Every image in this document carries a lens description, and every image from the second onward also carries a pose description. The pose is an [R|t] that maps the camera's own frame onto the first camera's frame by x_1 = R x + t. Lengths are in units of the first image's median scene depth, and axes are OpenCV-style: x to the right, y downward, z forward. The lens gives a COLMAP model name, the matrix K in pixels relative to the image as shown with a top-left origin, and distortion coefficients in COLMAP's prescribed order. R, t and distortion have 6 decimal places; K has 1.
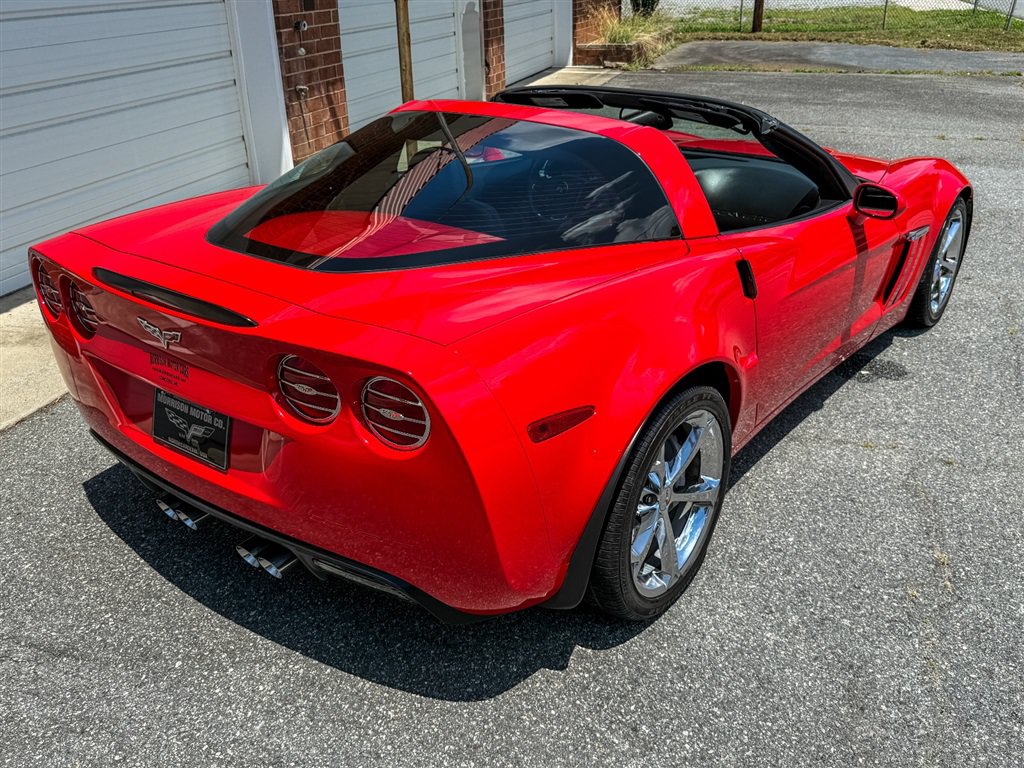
lens RADIAL K [[915.5, 0, 509.4], [0, 915.5, 388.3], [0, 0, 1]] dist [0.115089, -0.237239]
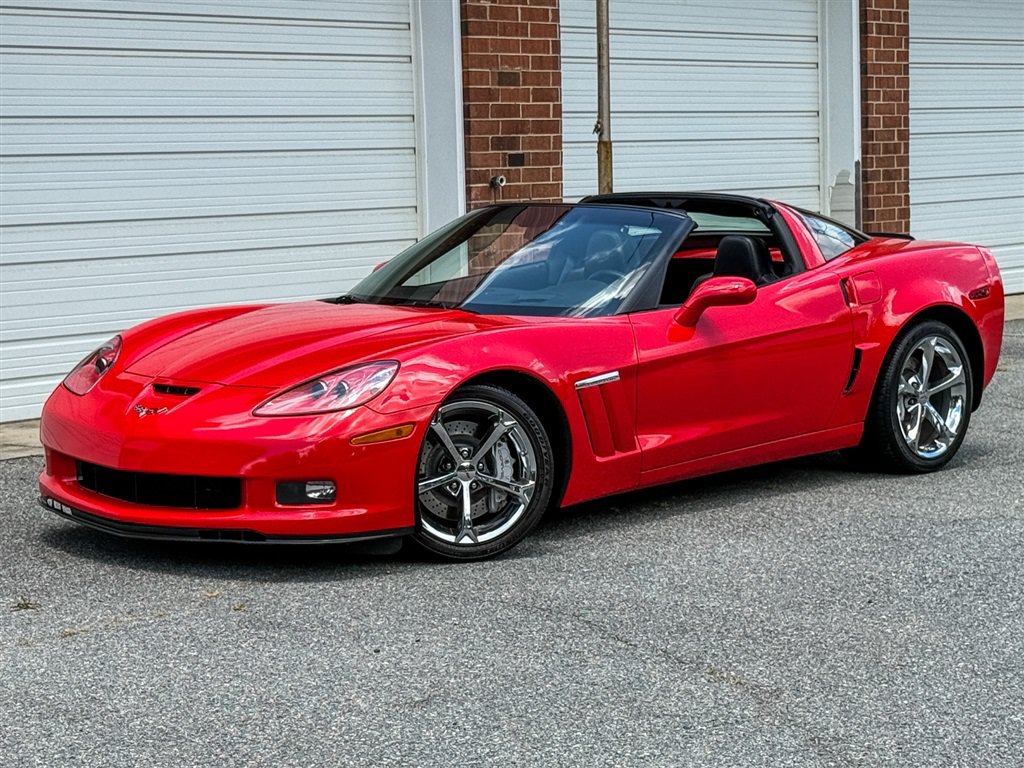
lens RADIAL K [[2447.1, 0, 512.0], [0, 2447.1, 384.0], [0, 0, 1]] dist [0.117068, 0.454033]
pose [[0.922611, 0.032855, -0.384329, 1.079365], [-0.156260, 0.942784, -0.294519, 0.730379], [0.352663, 0.331782, 0.874957, -1.479976]]
